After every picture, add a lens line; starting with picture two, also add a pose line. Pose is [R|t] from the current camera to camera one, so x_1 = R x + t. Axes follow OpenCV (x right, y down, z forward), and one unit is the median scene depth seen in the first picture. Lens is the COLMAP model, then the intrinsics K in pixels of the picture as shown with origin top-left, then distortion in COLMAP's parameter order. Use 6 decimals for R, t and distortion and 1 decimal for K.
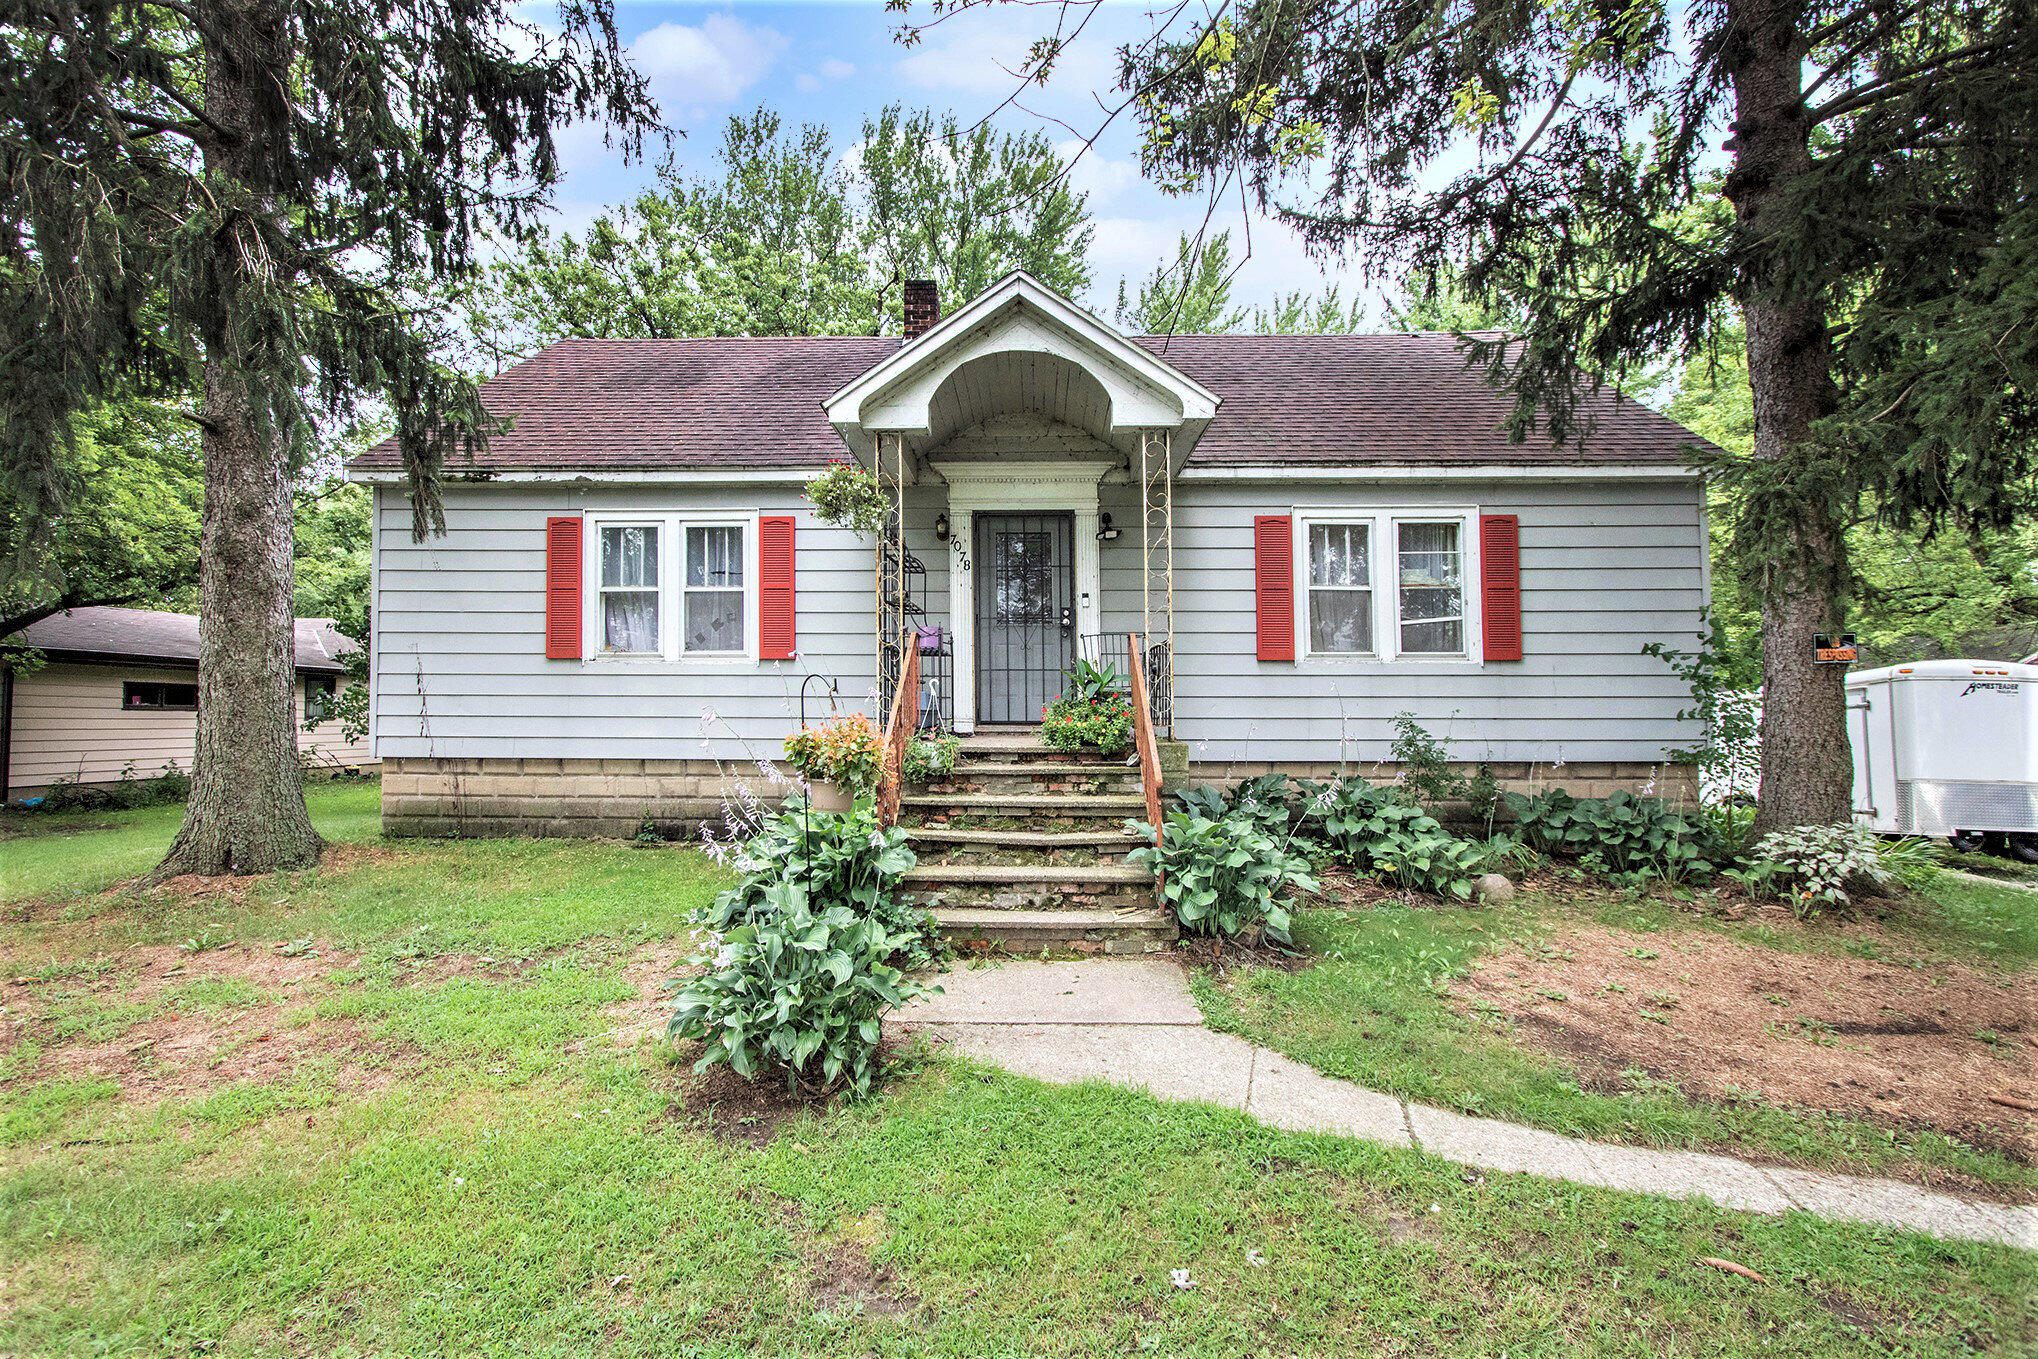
lens RADIAL K [[961.5, 0, 1000.3], [0, 961.5, 681.4], [0, 0, 1]] dist [-0.004072, -0.000188]
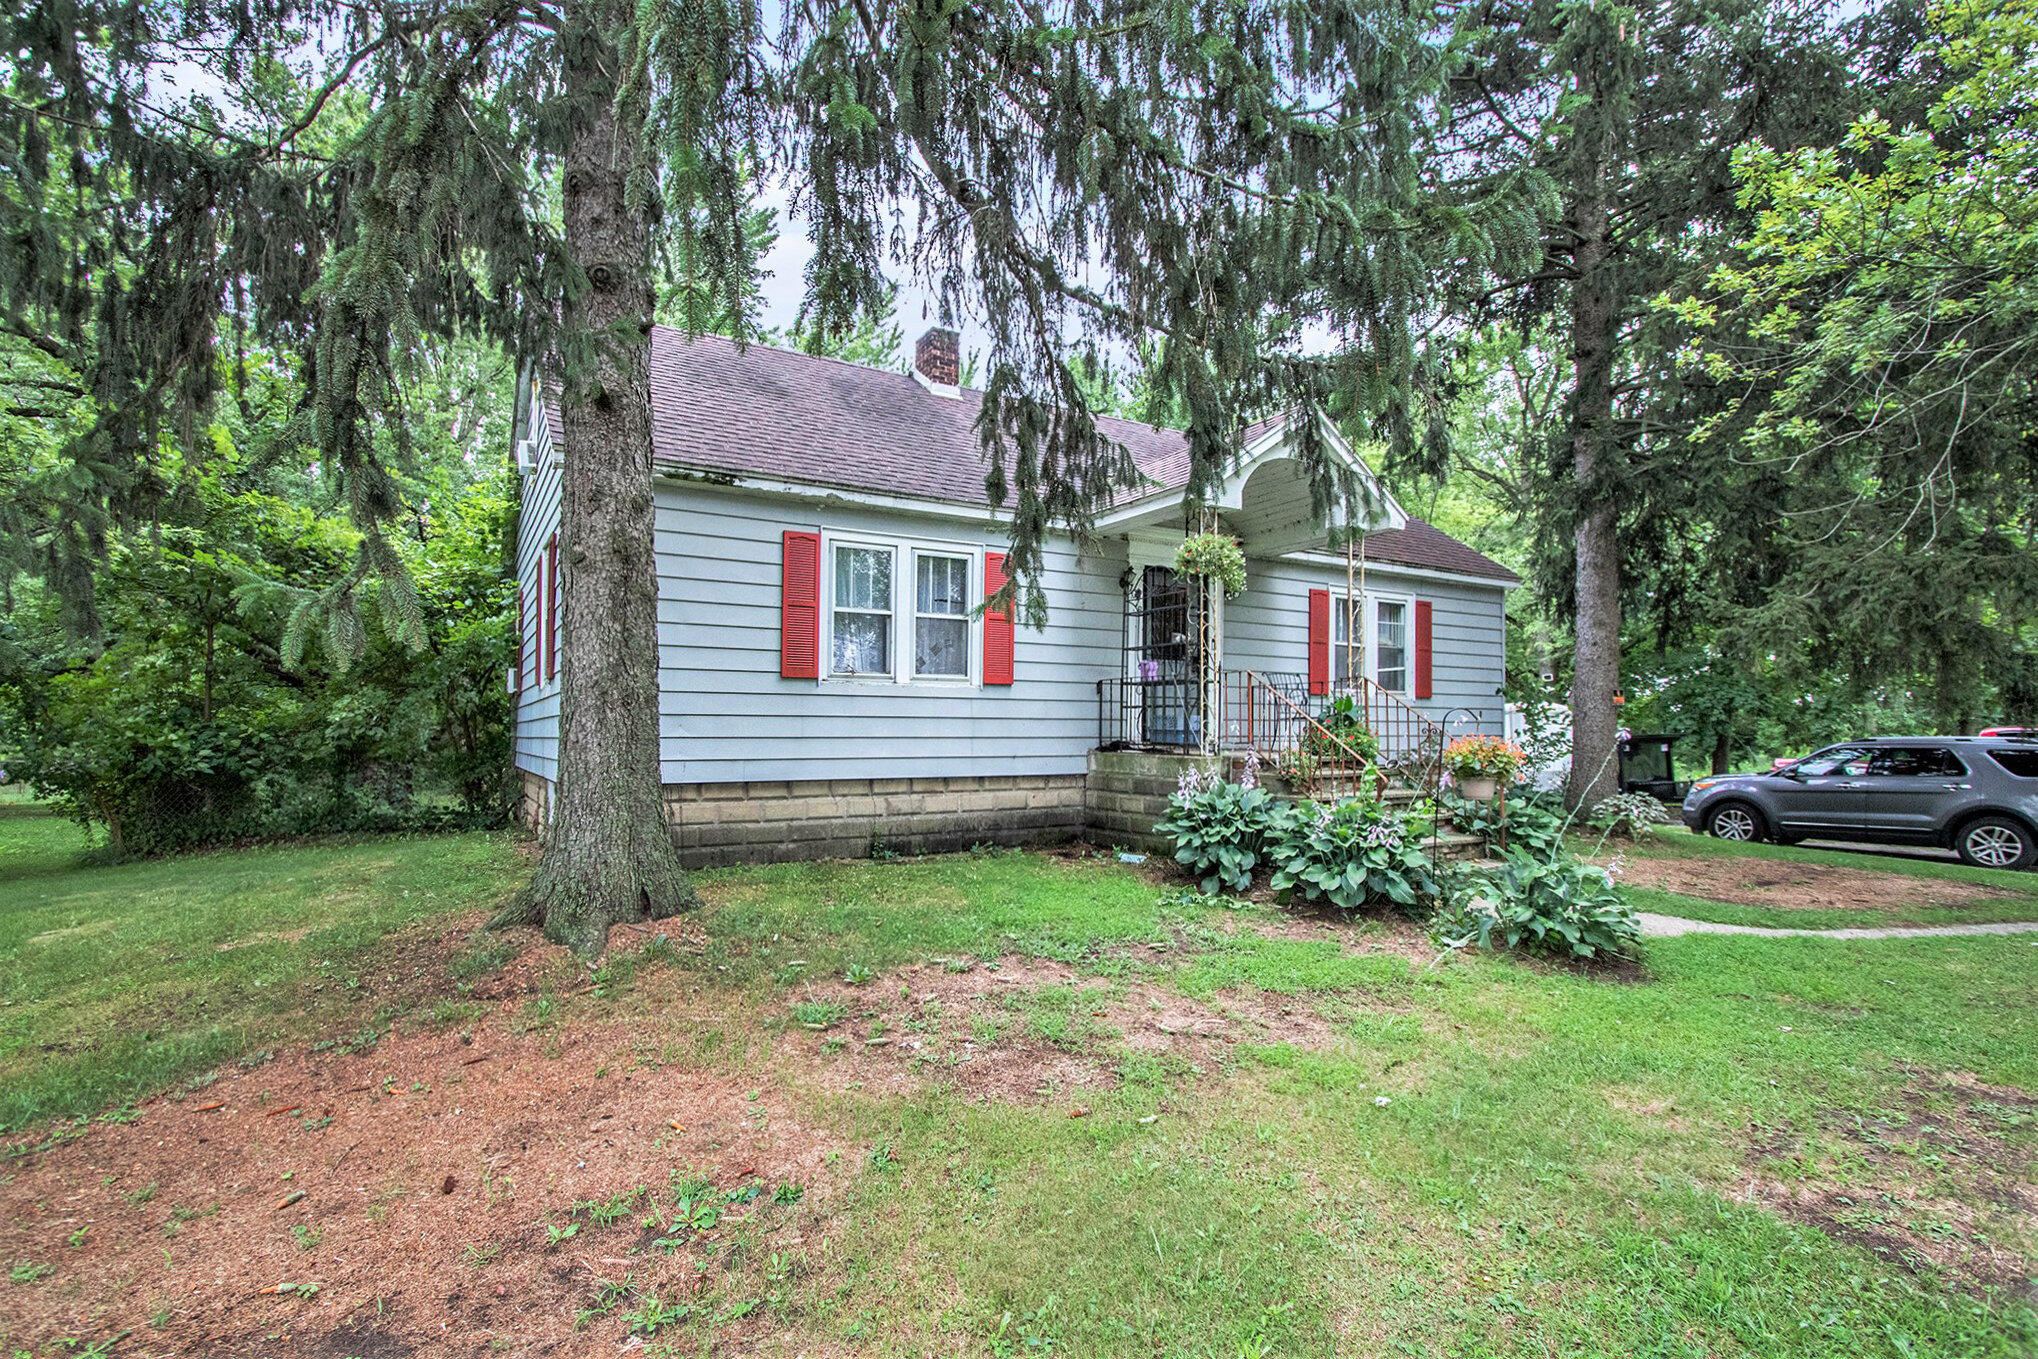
lens RADIAL K [[1010.1, 0, 1022.8], [0, 1010.1, 735.9], [0, 0, 1]] dist [-0.002882, -0.000156]
pose [[0.835547, -0.003163, 0.549409, -0.833270], [-0.016710, 0.999374, 0.031167, -0.001025], [-0.549164, -0.035222, 0.834972, 0.019258]]
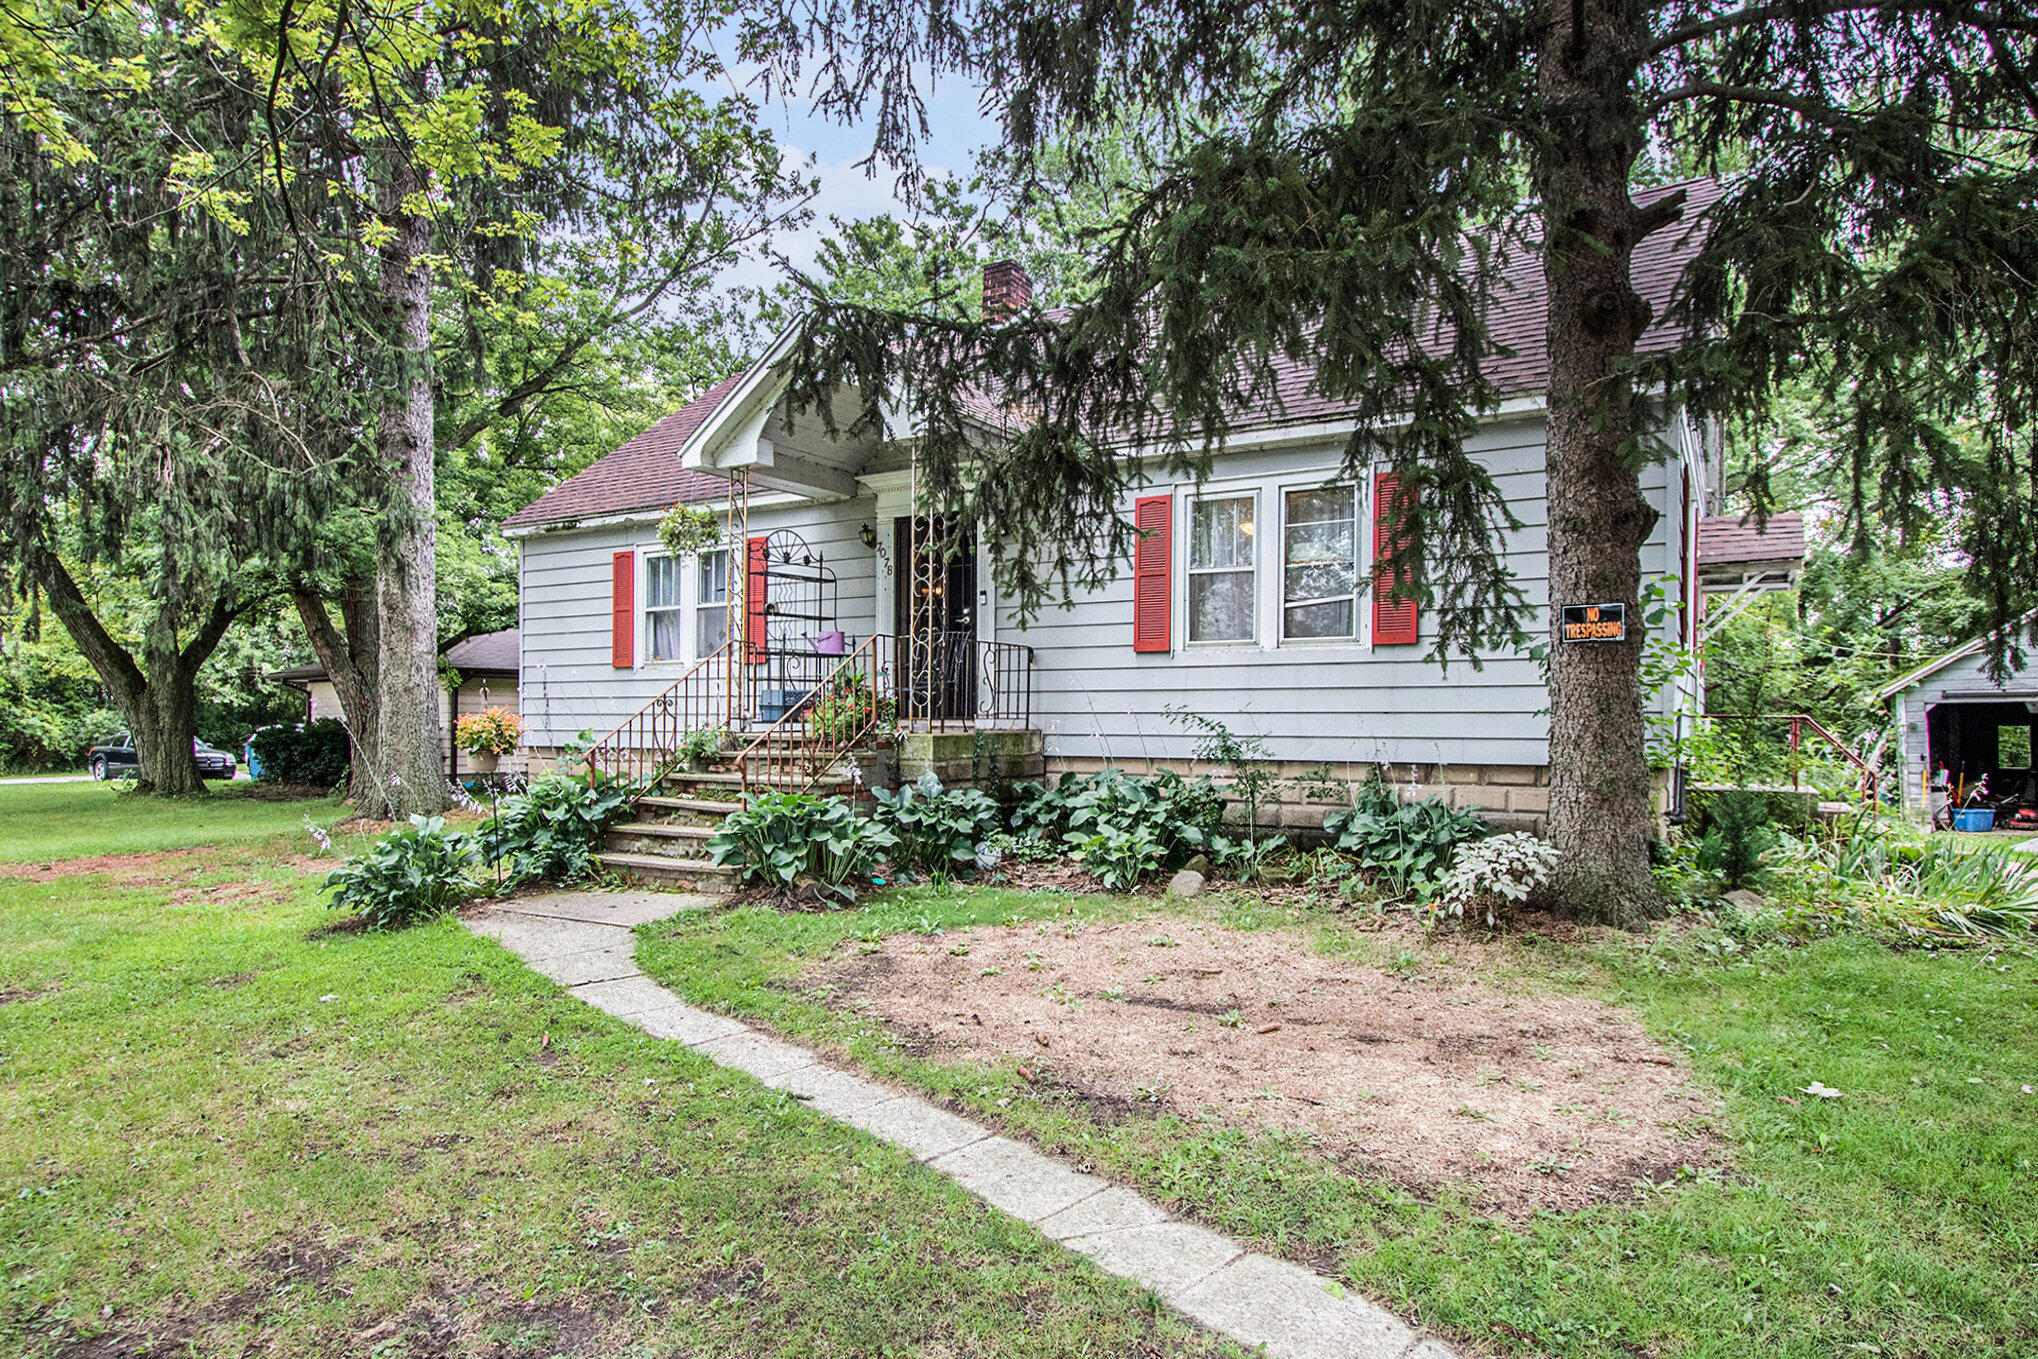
lens RADIAL K [[1233.6, 0, 1017.1], [0, 1233.6, 751.3], [0, 0, 1]] dist [-0.003588, -0.000270]
pose [[0.859543, 0.011822, -0.510927, 0.791735], [0.015885, 0.998631, 0.049830, 0.013230], [0.510817, -0.050947, 0.858179, -0.109616]]
